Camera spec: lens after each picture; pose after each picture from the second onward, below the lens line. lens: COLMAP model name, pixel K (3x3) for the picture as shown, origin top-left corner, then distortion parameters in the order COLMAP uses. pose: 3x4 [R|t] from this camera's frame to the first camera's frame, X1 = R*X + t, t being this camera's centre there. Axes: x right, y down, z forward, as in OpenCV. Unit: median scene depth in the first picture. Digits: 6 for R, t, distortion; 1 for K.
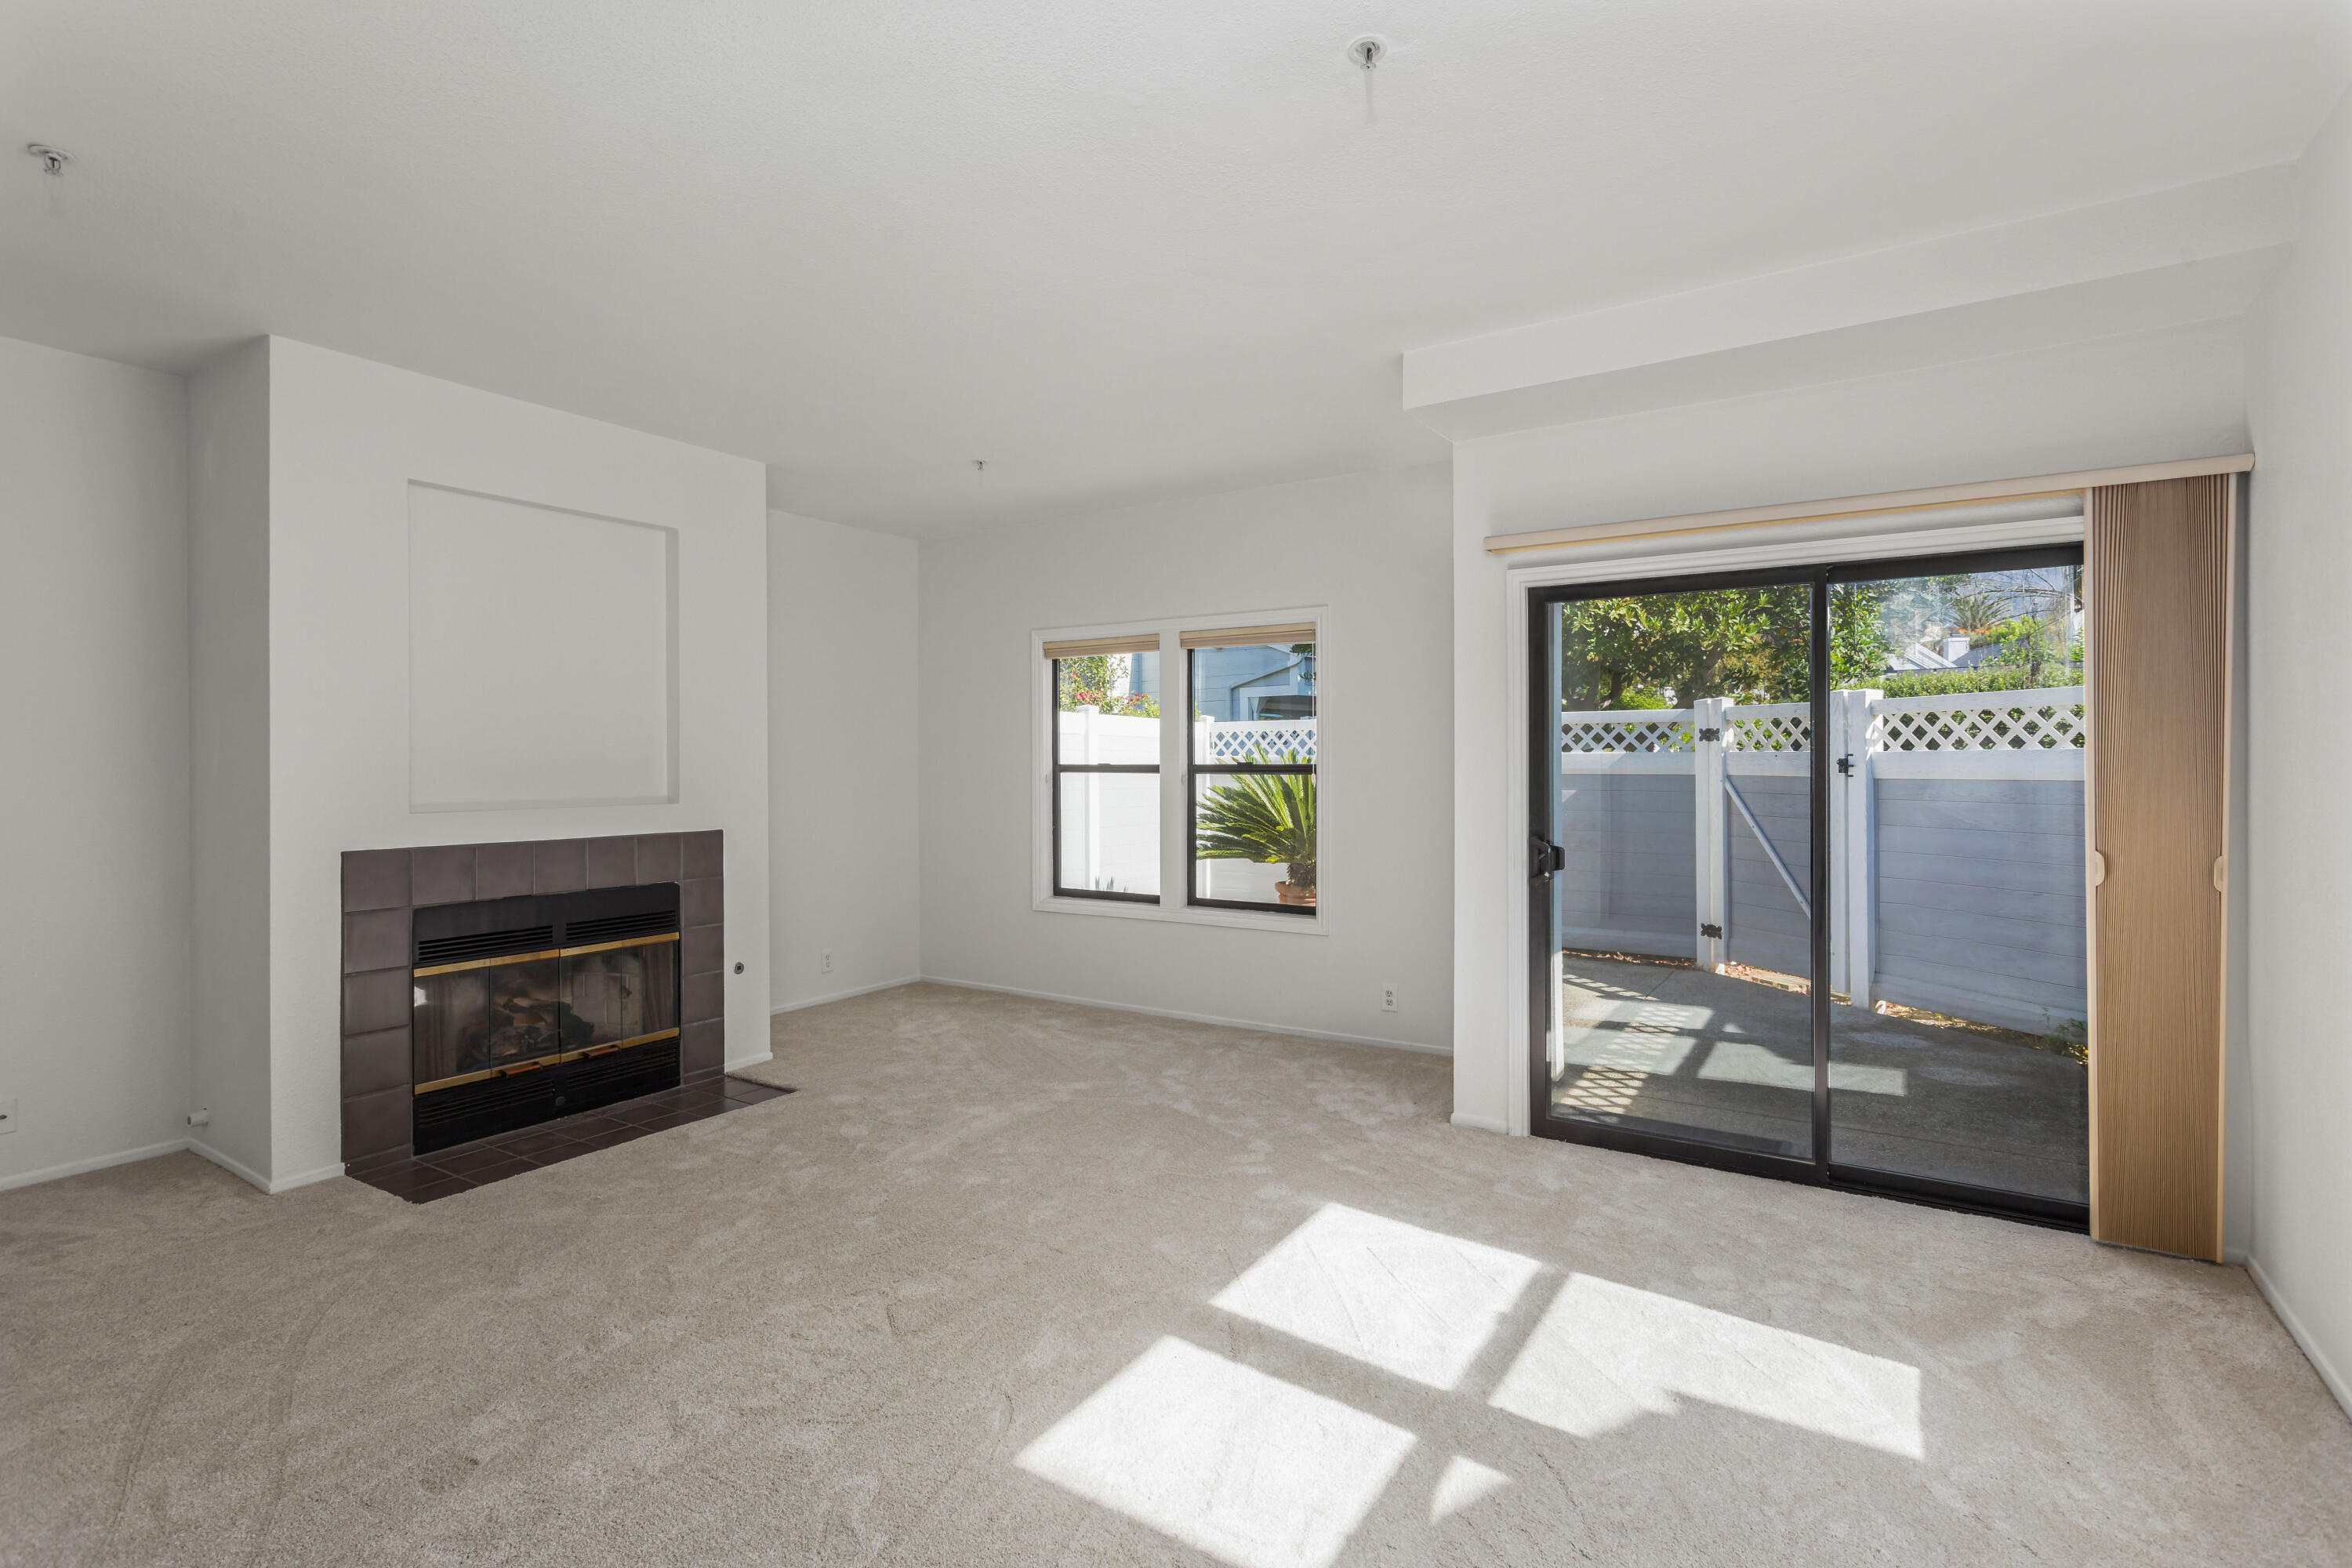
lens RADIAL K [[1109.3, 0, 1171.7], [0, 1109.3, 760.8], [0, 0, 1]] dist [0.002894, -0.000499]
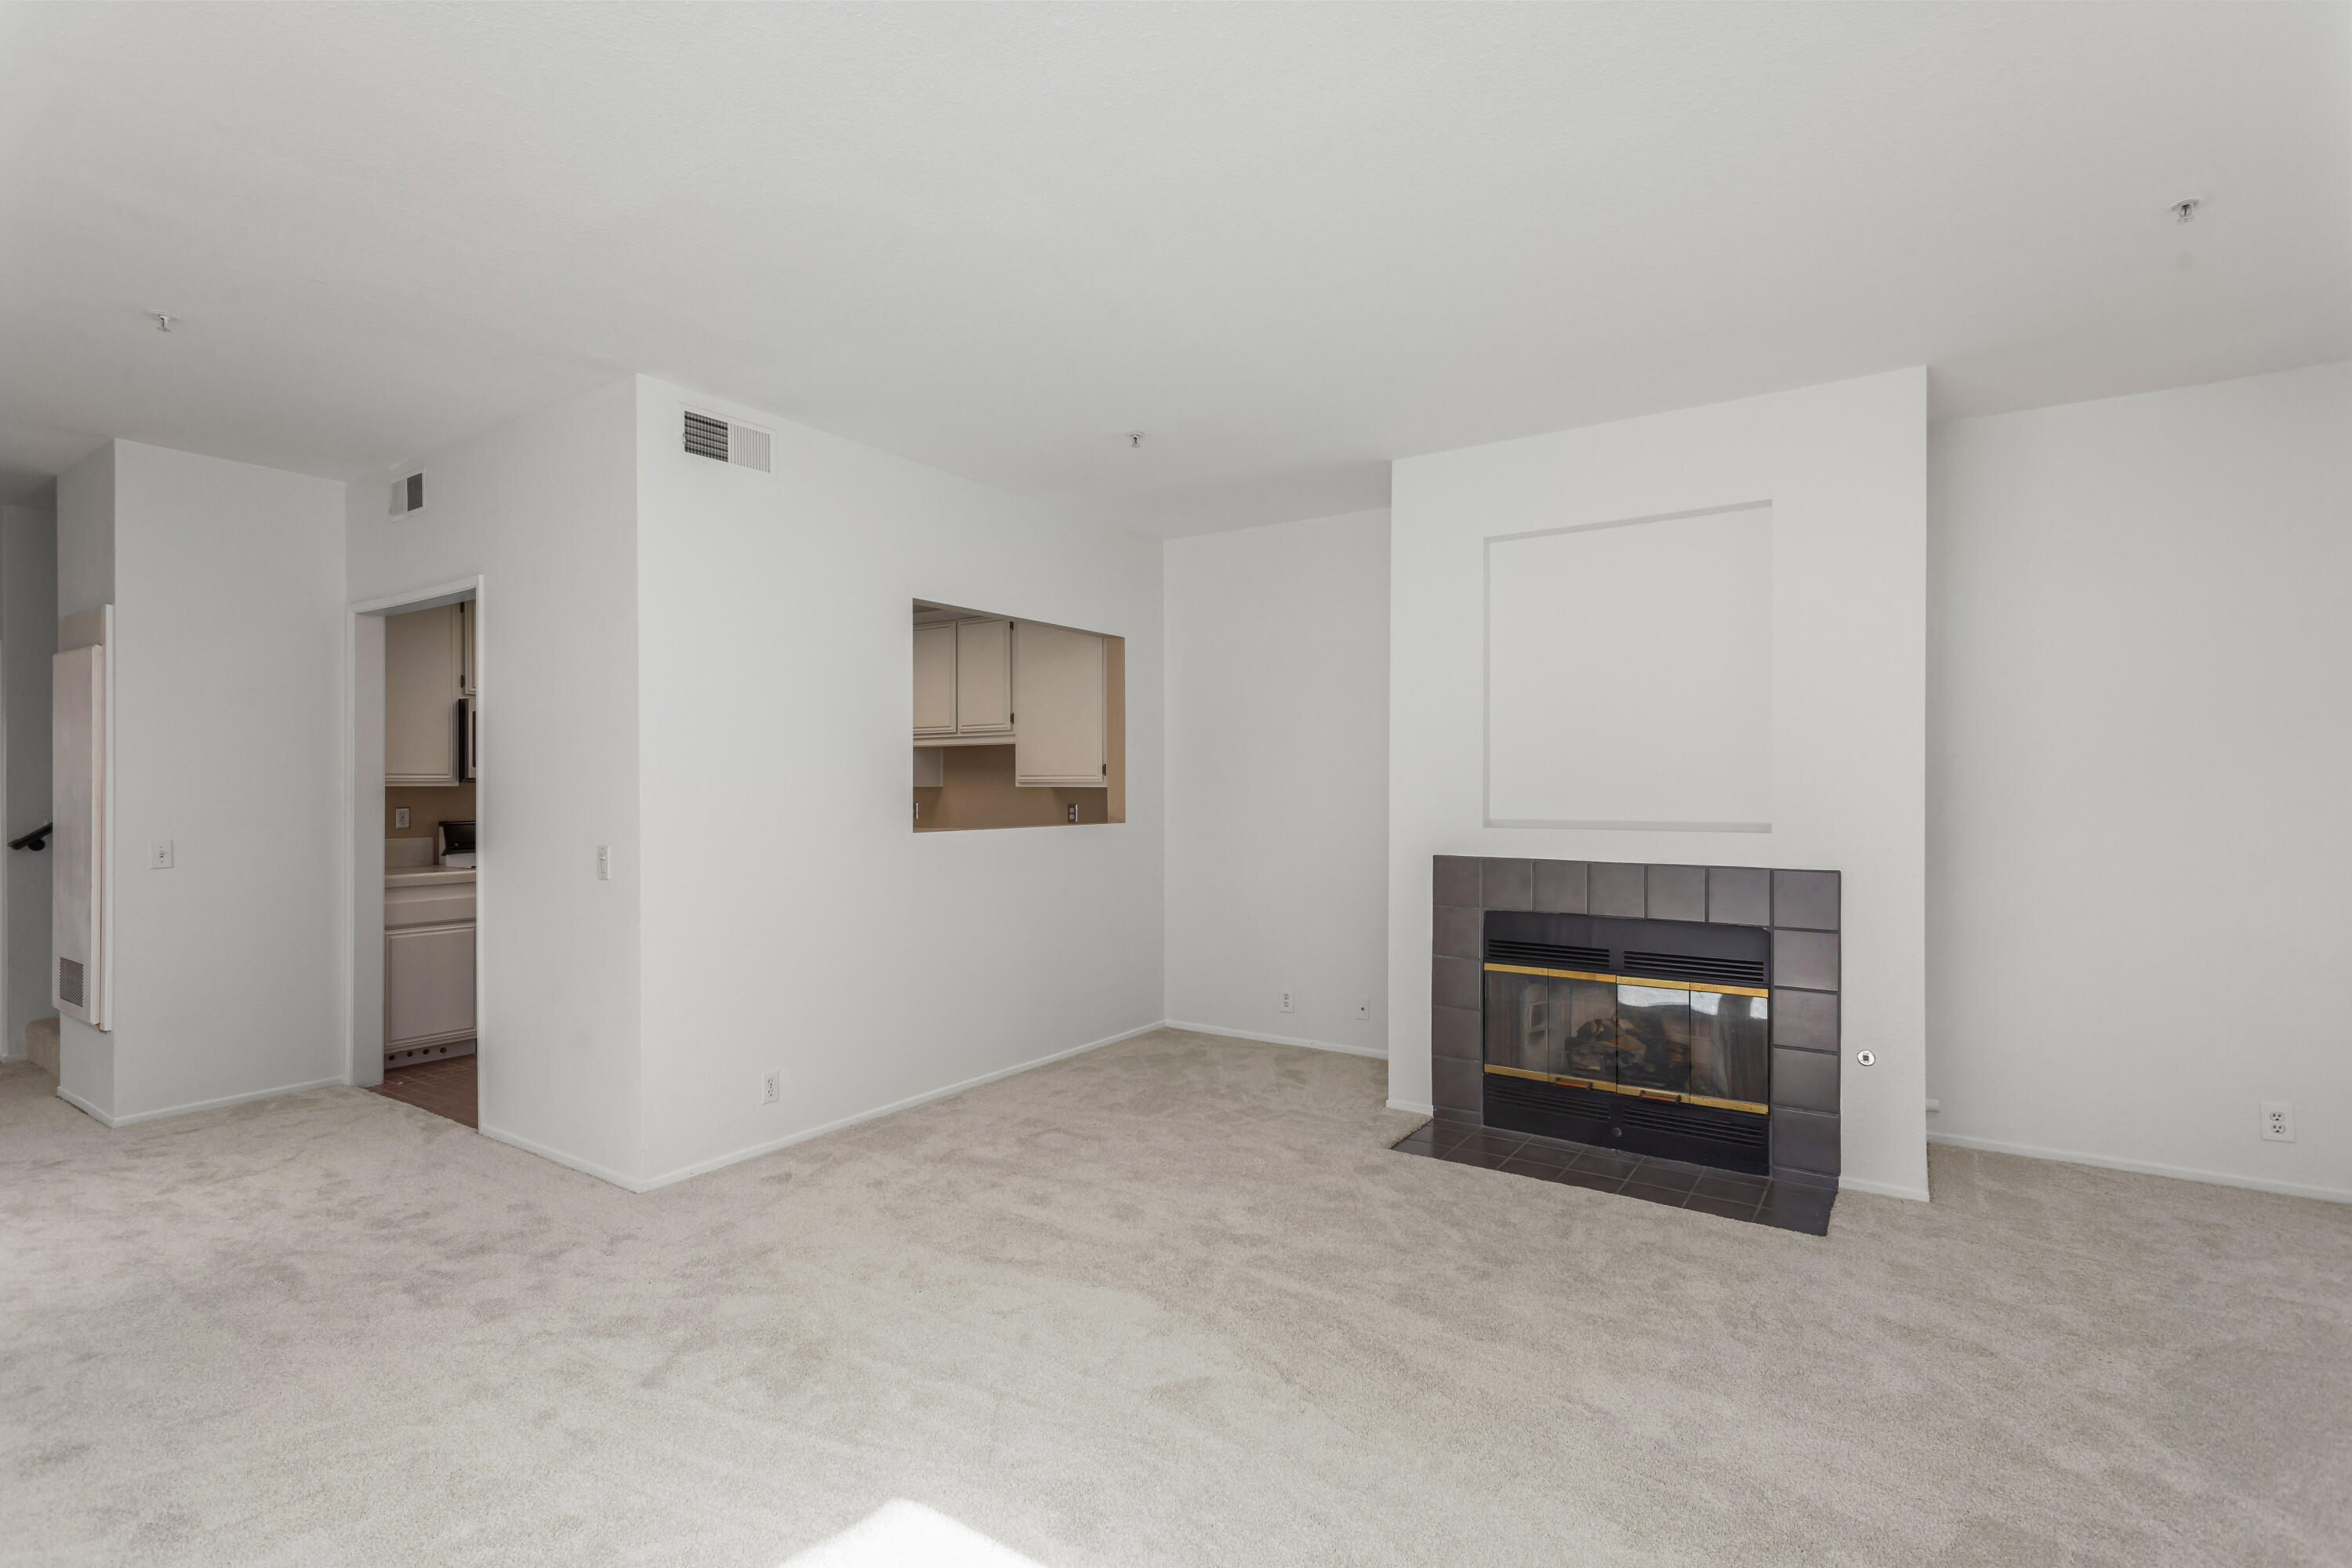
lens RADIAL K [[1109.3, 0, 1171.8], [0, 1109.3, 787.0], [0, 0, 1]] dist [0.002894, -0.000499]
pose [[-0.034303, 0.001996, -0.999409, 0.458493], [0.003768, 0.999991, 0.001868, 0.002752], [0.999404, -0.003701, -0.034310, 0.694141]]
